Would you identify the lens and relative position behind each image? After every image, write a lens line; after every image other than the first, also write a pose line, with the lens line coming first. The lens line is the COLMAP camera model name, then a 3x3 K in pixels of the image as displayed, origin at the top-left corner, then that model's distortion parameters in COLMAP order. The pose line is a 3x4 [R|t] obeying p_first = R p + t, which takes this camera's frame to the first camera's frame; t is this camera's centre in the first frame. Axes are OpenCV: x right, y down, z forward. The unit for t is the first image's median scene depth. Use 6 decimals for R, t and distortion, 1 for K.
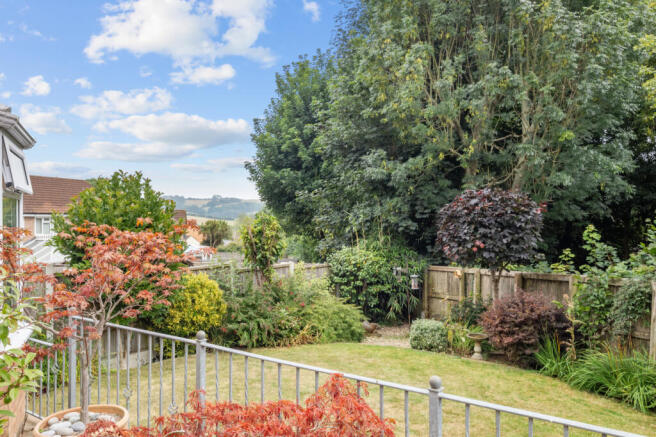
lens RADIAL K [[530.3, 0, 327.7], [0, 530.3, 225.8], [0, 0, 1]] dist [-0.001931, 0.009656]
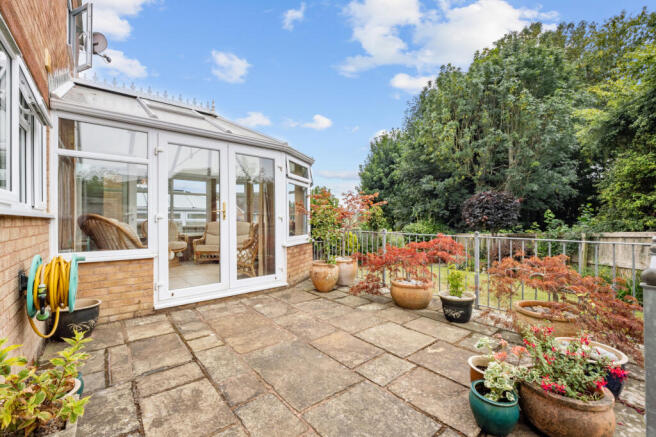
lens RADIAL K [[267.7, 0, 328.0], [0, 267.7, 218.5], [0, 0, 1]] dist [-0.012311, -0.000389]
pose [[0.970050, 0.003197, -0.242885, -0.033191], [-0.003933, 0.999989, -0.002544, 0.027431], [0.242874, 0.003423, 0.970052, -0.090480]]
